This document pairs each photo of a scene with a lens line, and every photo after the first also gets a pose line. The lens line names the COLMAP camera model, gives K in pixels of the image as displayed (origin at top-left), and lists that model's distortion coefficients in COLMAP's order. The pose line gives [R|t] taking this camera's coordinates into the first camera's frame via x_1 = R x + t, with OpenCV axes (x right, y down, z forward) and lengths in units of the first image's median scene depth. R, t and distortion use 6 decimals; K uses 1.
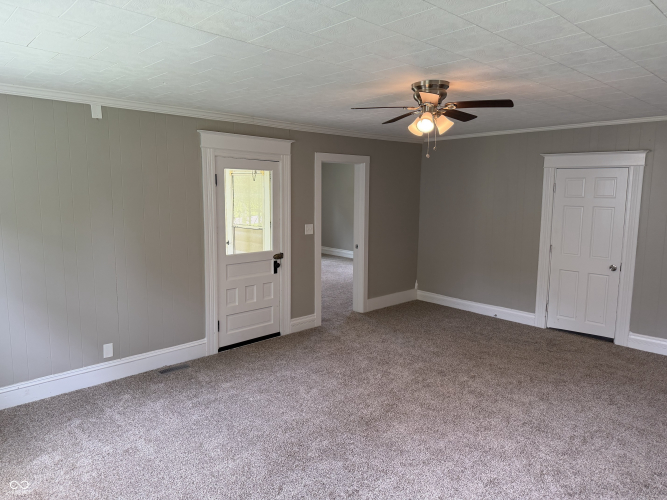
lens RADIAL K [[472.6, 0, 329.4], [0, 472.6, 247.8], [0, 0, 1]] dist [0.038977, -0.031096]
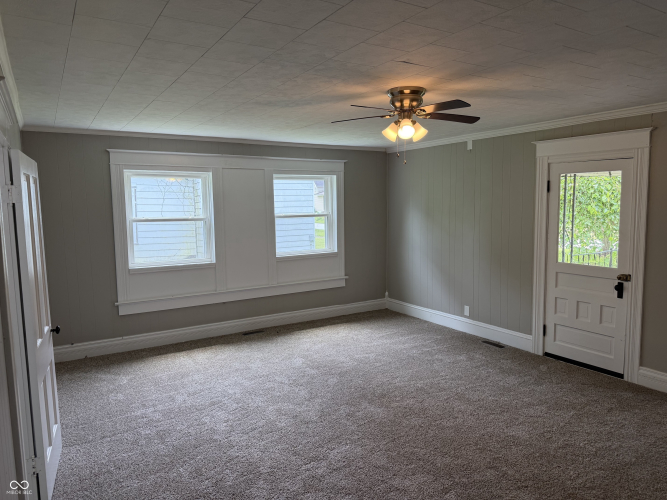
lens RADIAL K [[472.6, 0, 330.3], [0, 472.6, 251.5], [0, 0, 1]] dist [0.038977, -0.031096]
pose [[-0.219757, 0.099498, -0.970467, 0.843037], [-0.103738, 0.986762, 0.124659, -0.080862], [0.970023, 0.128069, -0.206526, 0.744884]]
